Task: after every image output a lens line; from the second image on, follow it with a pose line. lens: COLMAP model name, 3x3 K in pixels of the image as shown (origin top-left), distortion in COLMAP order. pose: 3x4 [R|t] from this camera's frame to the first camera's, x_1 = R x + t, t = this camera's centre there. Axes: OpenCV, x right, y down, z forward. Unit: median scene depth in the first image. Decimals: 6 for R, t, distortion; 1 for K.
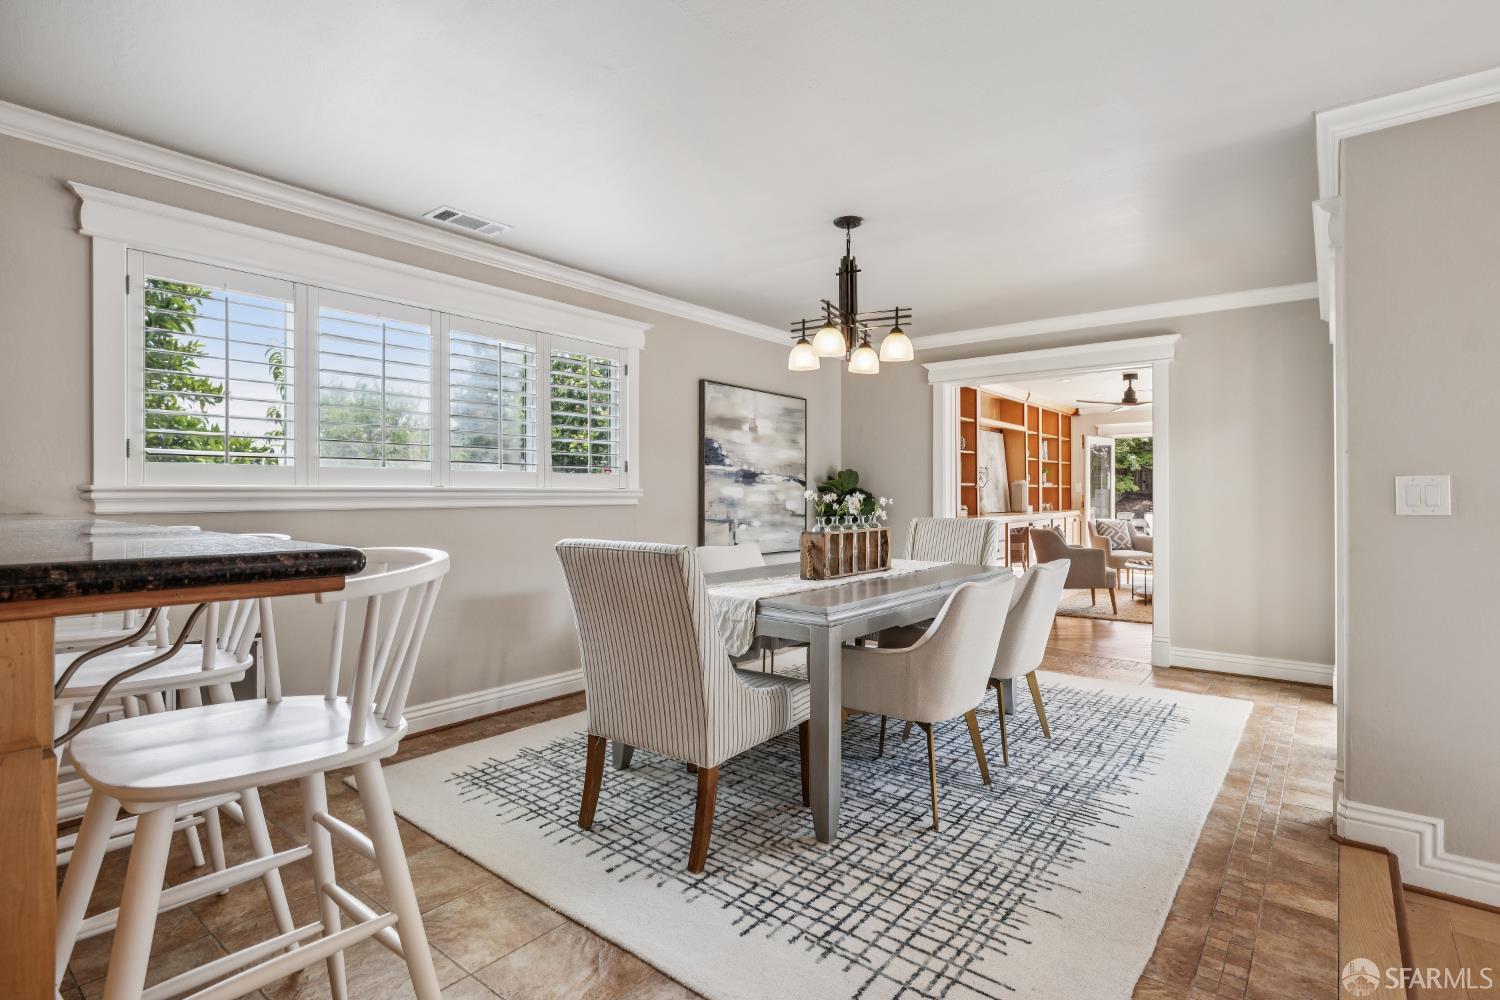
lens RADIAL K [[730.6, 0, 751.9], [0, 730.6, 490.5], [0, 0, 1]] dist [-0.000766, 0.000206]
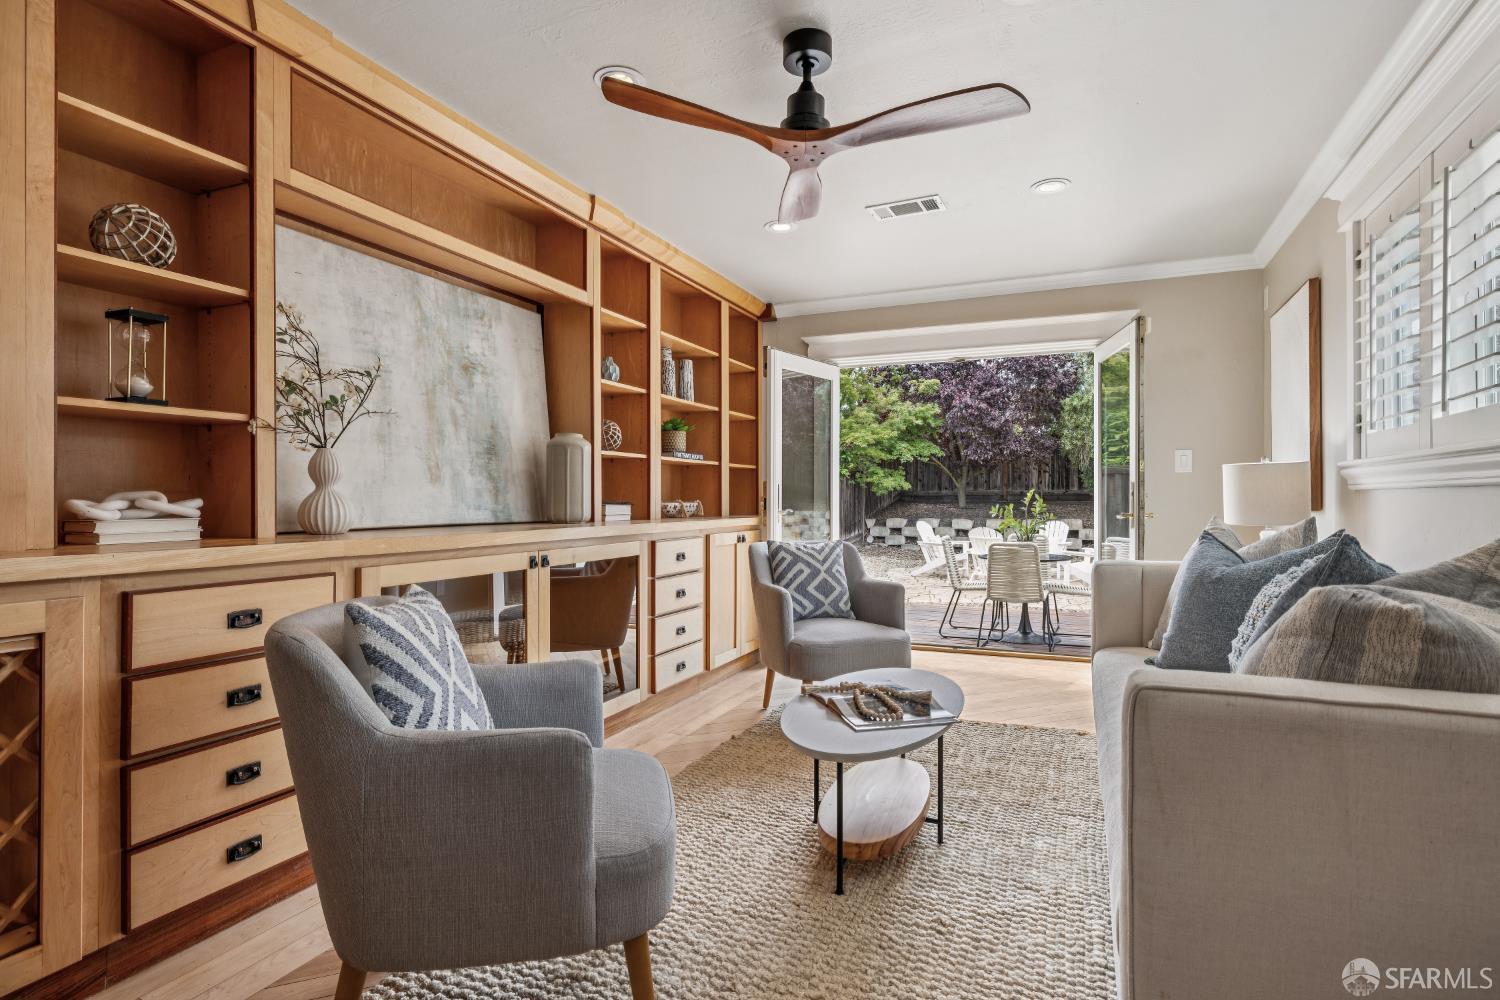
lens RADIAL K [[777.7, 0, 745.7], [0, 777.7, 500.0], [0, 0, 1]] dist [-0.001685, 0.000196]
pose [[0.965921, -0.000277, 0.258835, 0.339899], [-0.000667, 0.999993, 0.003560, 0.016572], [-0.258835, -0.003612, 0.965915, 0.581542]]
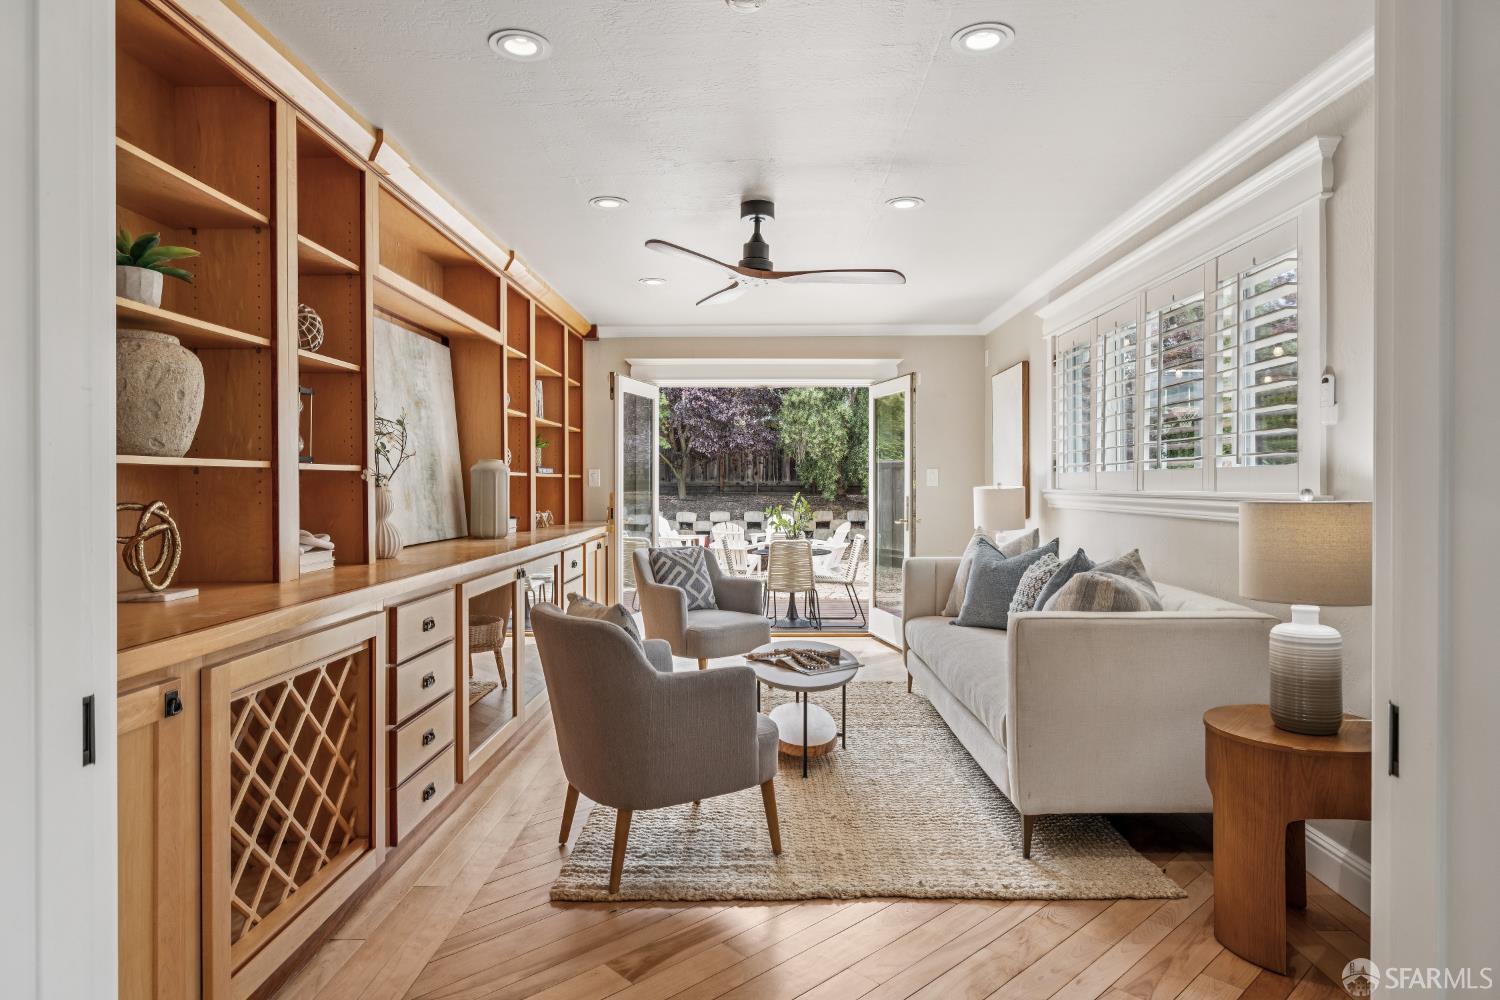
lens RADIAL K [[890.9, 0, 749.0], [0, 890.9, 489.9], [0, 0, 1]] dist [-0.005311, -0.000301]
pose [[0.796537, -0.003860, 0.604577, 0.172974], [-0.001796, 0.999960, 0.008750, -0.001807], [-0.604587, -0.008055, 0.796498, 0.492641]]
